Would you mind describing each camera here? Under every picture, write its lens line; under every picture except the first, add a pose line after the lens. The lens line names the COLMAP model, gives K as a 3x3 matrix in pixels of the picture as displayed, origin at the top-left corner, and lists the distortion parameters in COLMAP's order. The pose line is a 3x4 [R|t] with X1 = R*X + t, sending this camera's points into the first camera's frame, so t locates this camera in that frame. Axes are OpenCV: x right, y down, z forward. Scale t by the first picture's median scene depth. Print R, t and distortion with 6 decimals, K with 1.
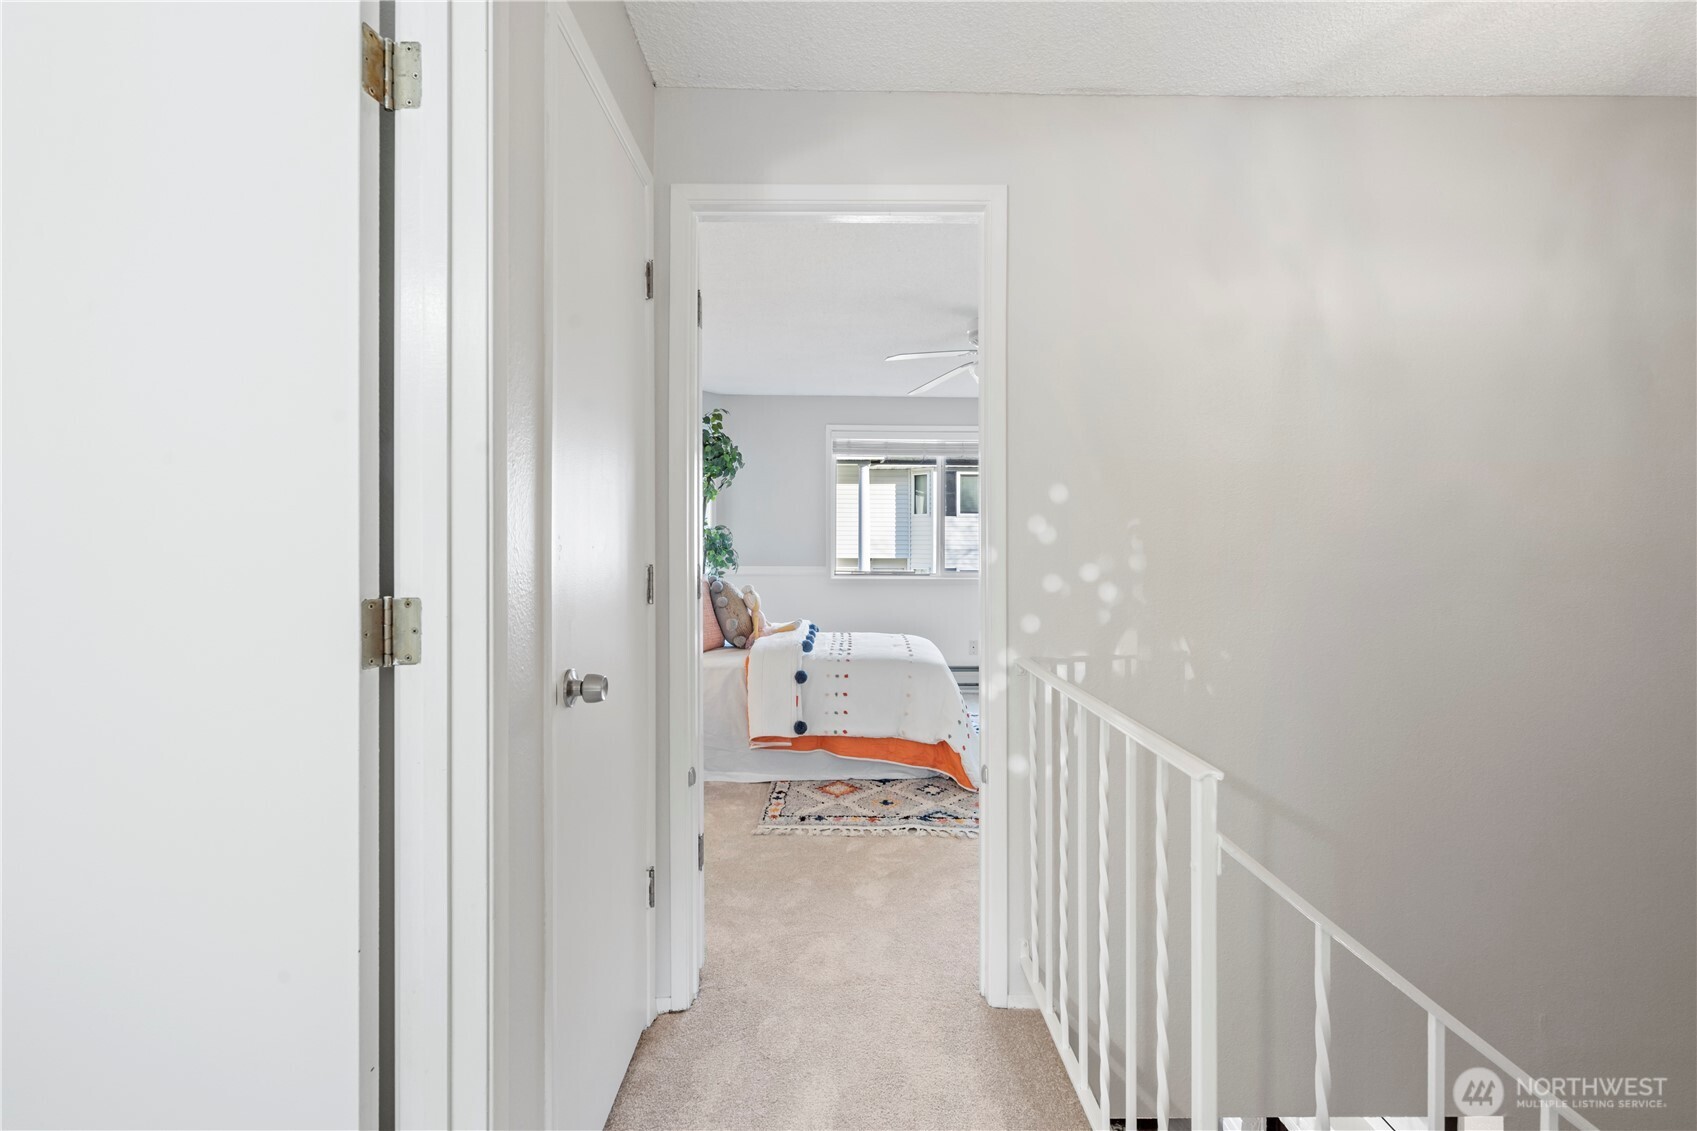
lens RADIAL K [[776.8, 0, 845.5], [0, 776.8, 555.9], [0, 0, 1]] dist [0.000662, -0.000522]
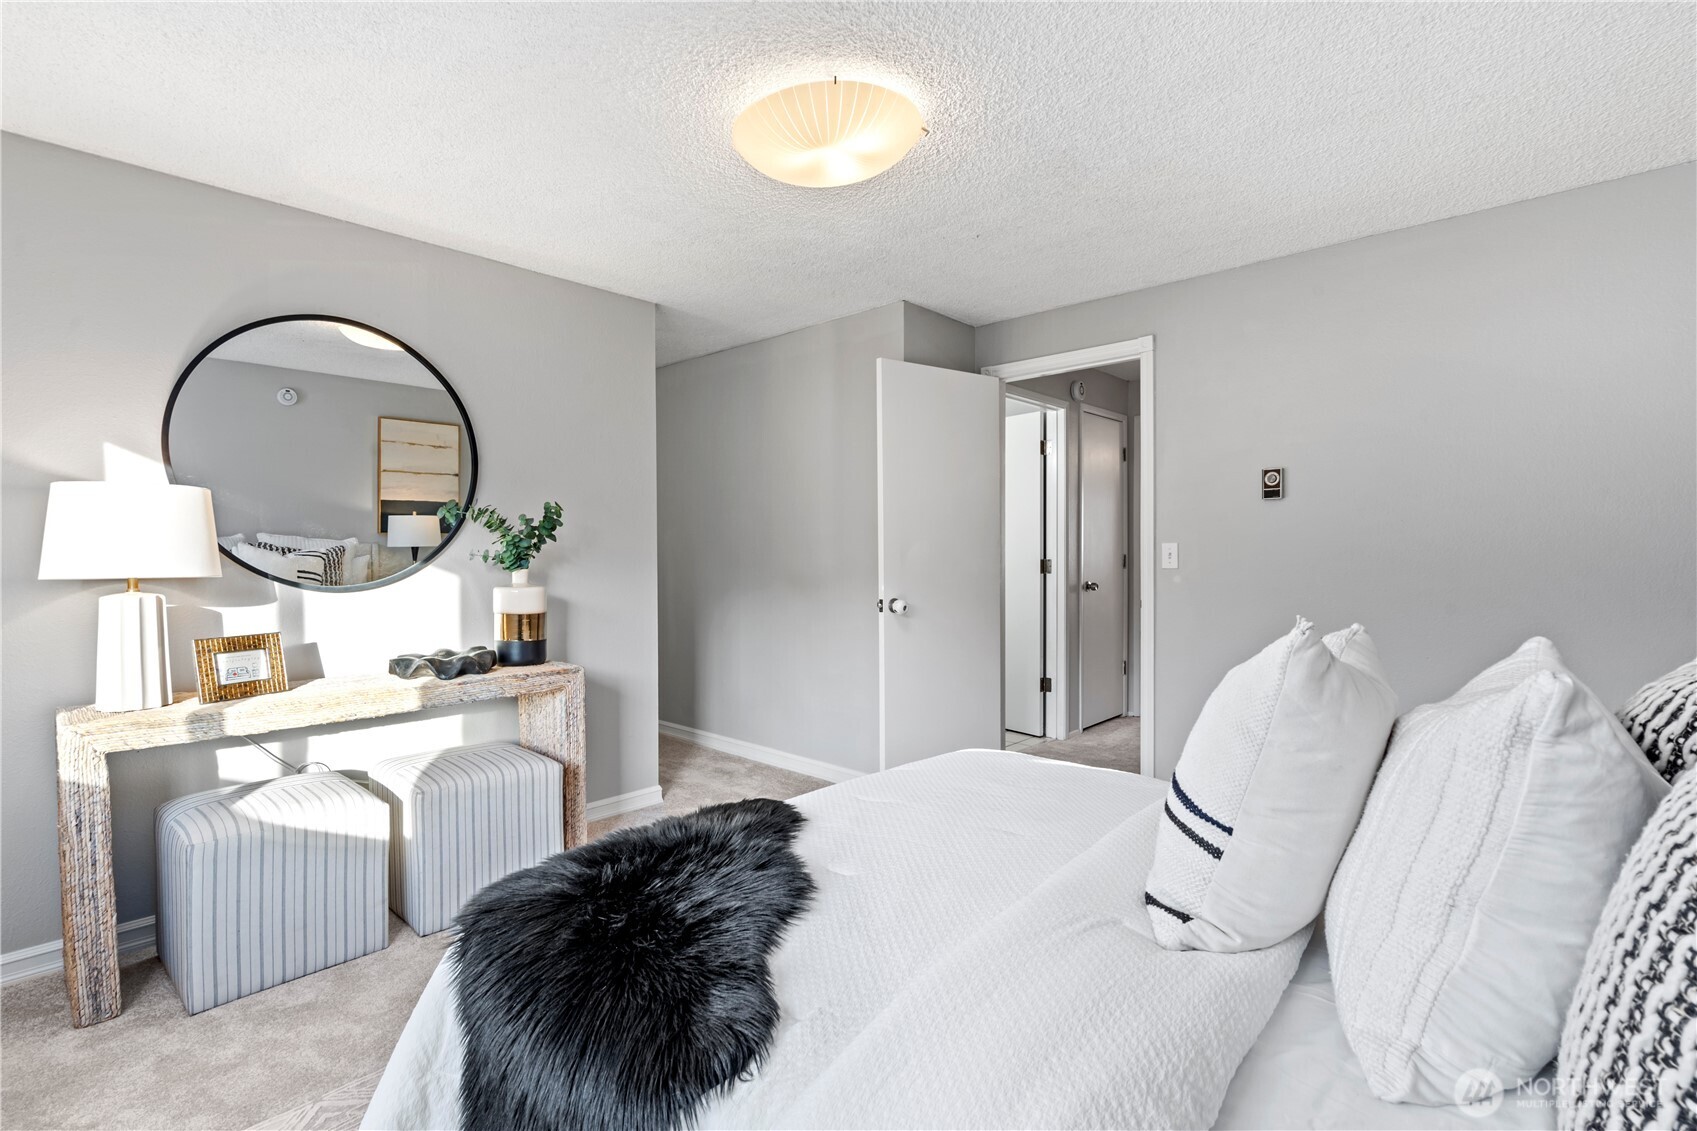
lens RADIAL K [[776.8, 0, 849.1], [0, 776.8, 559.7], [0, 0, 1]] dist [0.000662, -0.000522]
pose [[0.727955, 0.001160, -0.685624, 1.813269], [0.001006, 0.999996, 0.002760, 0.039853], [0.685624, -0.002699, 0.727951, -3.310444]]
